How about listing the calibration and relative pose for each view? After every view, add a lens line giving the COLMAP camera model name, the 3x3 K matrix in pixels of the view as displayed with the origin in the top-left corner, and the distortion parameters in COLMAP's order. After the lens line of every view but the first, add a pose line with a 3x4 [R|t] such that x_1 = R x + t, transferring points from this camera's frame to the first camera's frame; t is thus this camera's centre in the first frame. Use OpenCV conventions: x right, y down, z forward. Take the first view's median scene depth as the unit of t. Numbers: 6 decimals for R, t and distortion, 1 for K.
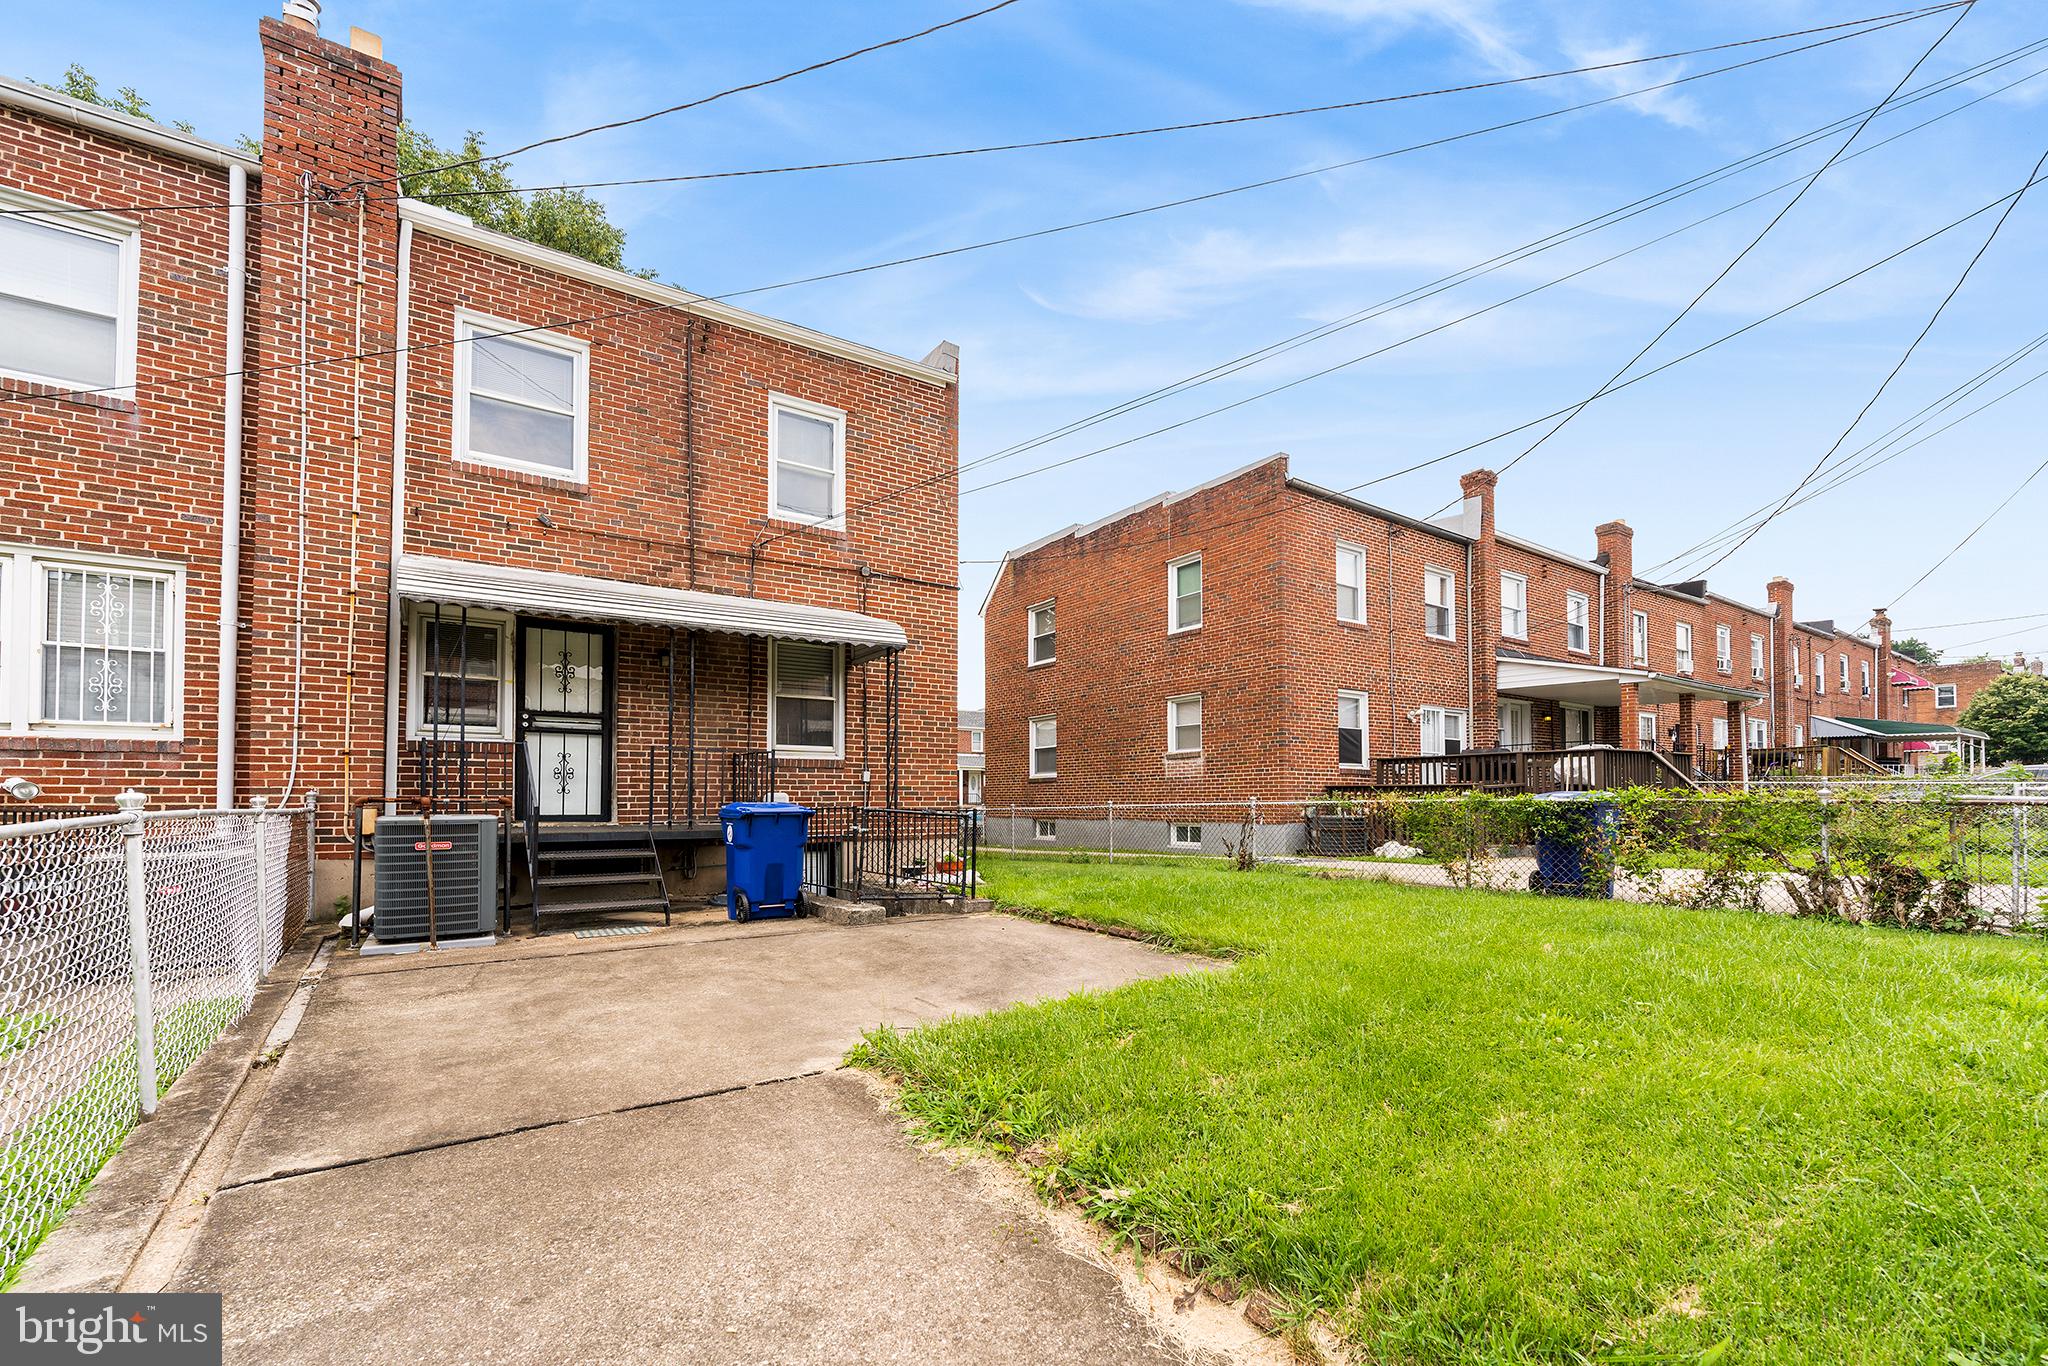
lens RADIAL K [[857.1, 0, 970.6], [0, 857.1, 779.5], [0, 0, 1]] dist [0.001405, -0.001040]
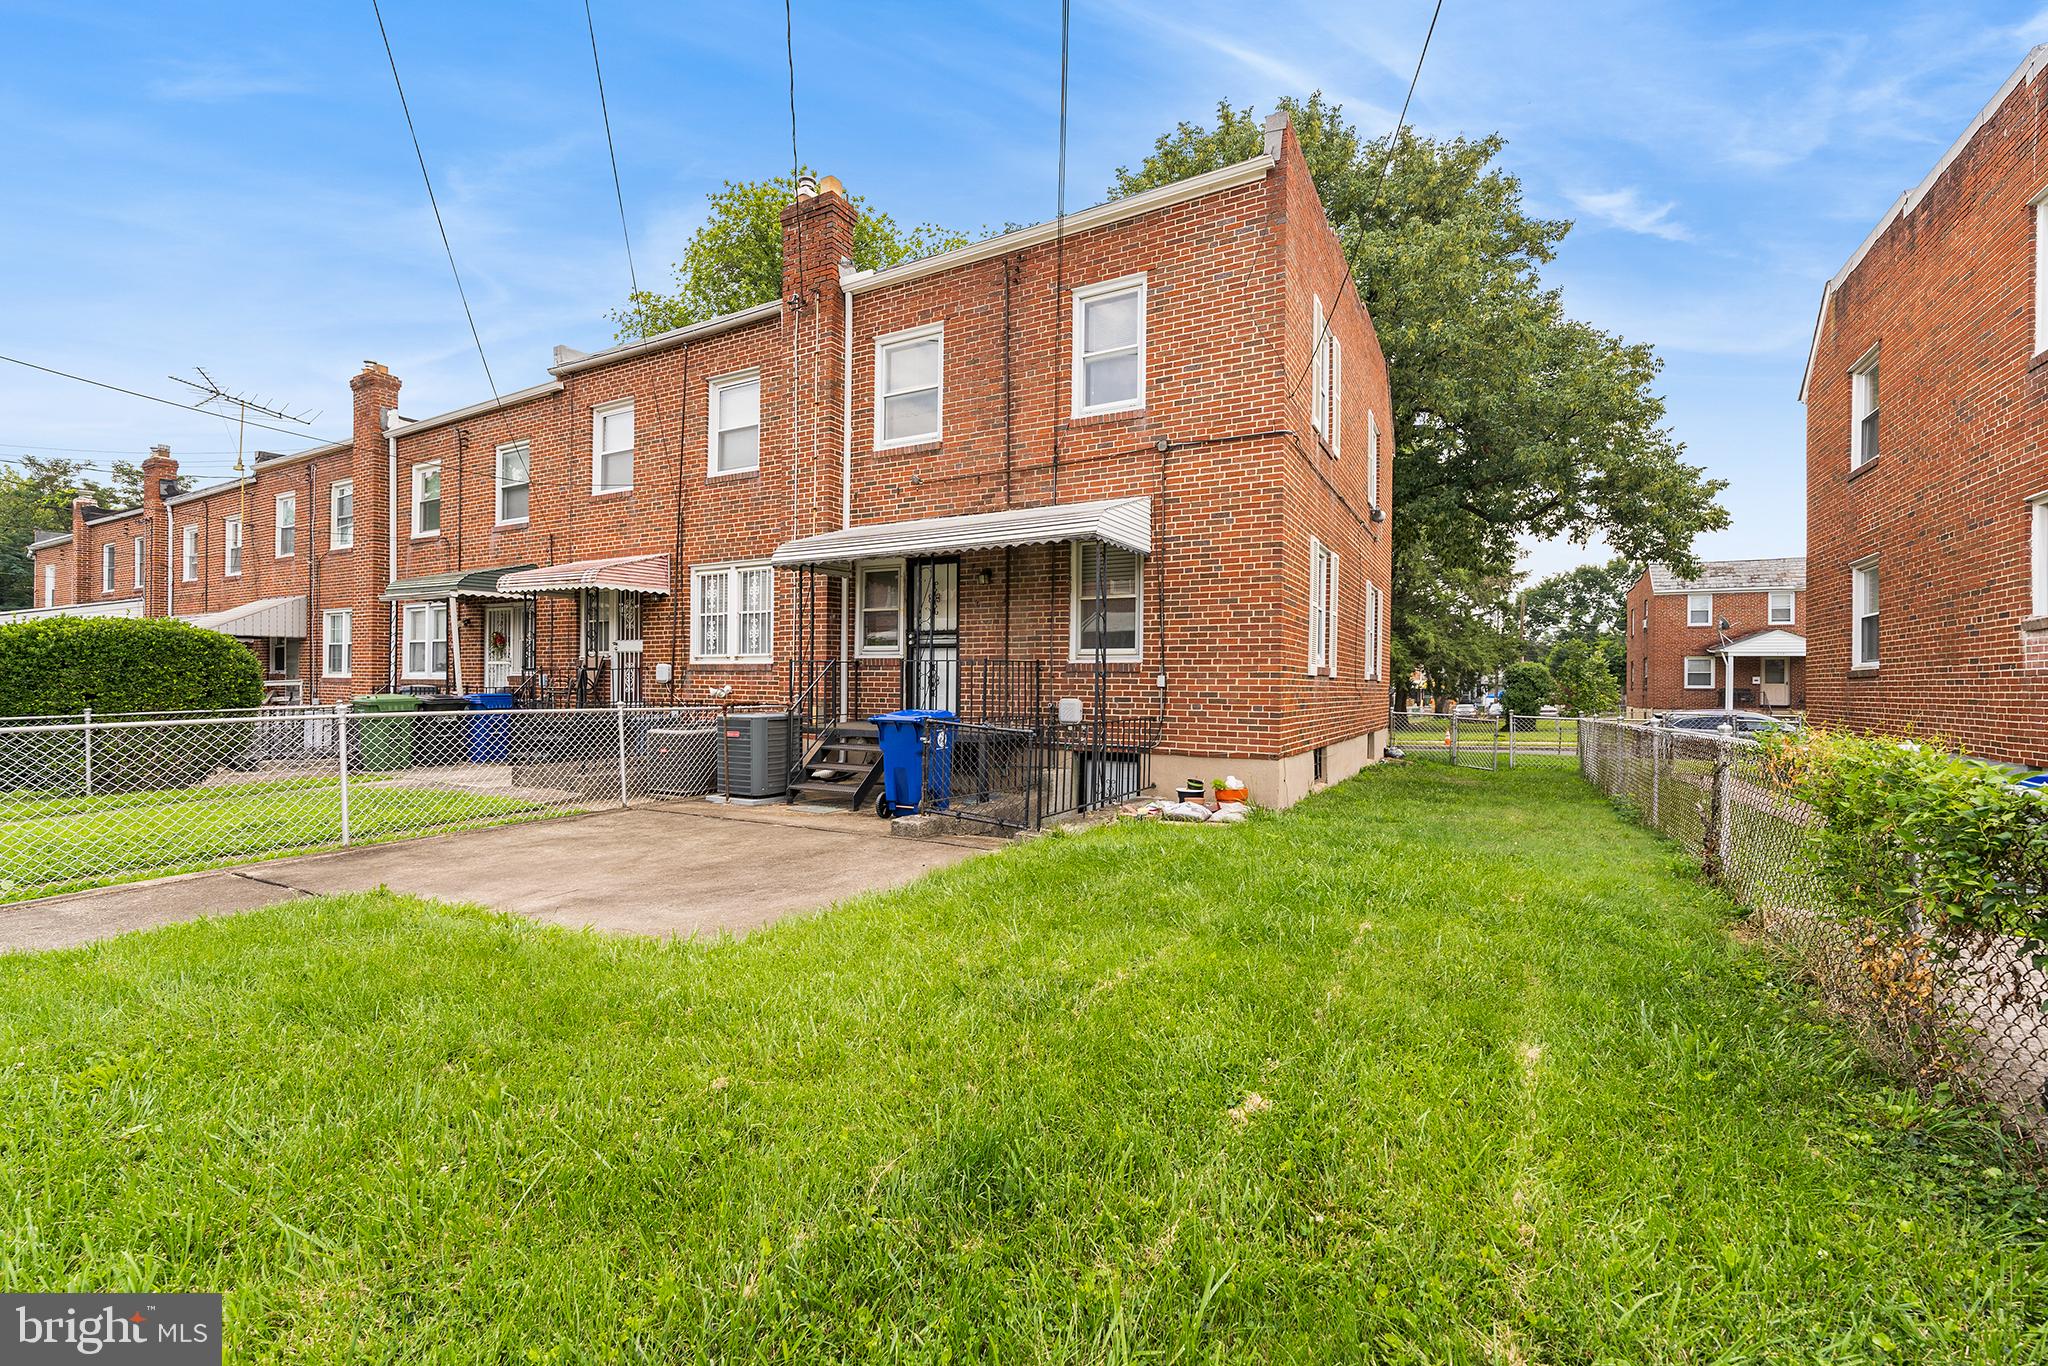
lens RADIAL K [[857.1, 0, 1026.2], [0, 857.1, 677.4], [0, 0, 1]] dist [0.001405, -0.001040]
pose [[0.466588, -0.005207, -0.884459, 0.667781], [0.016851, 0.999853, 0.003004, -0.013292], [0.884314, -0.016306, 0.466607, 0.536380]]
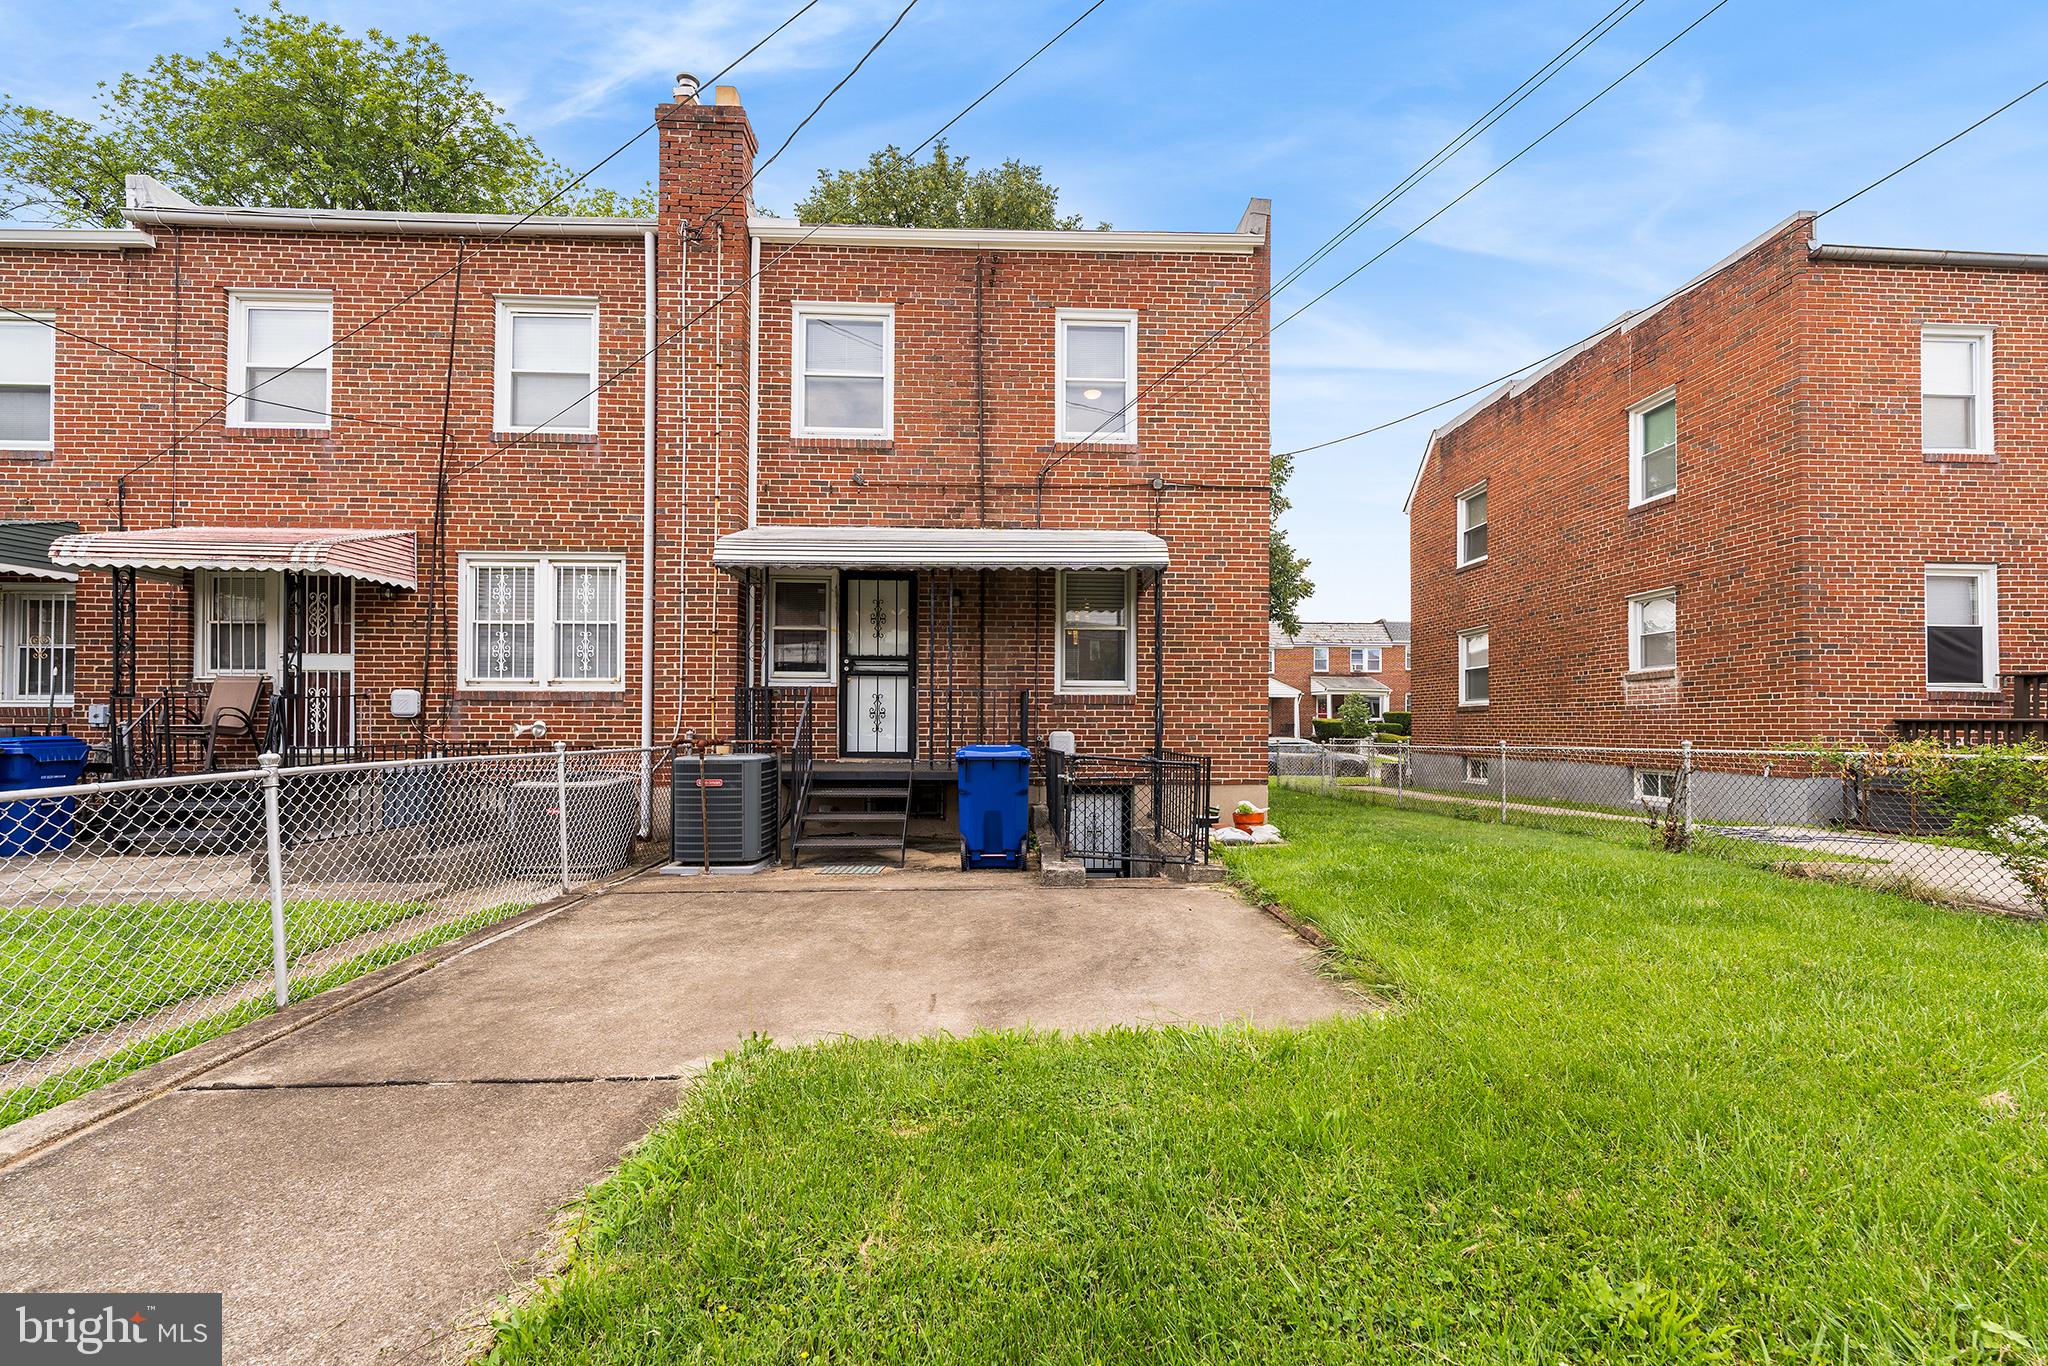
lens RADIAL K [[857.1, 0, 1055.8], [0, 857.1, 710.1], [0, 0, 1]] dist [0.001405, -0.001040]
pose [[0.863782, -0.007202, -0.503814, 0.256604], [0.013025, 0.999883, 0.008038, -0.016577], [0.503697, -0.013505, 0.863775, 0.184408]]
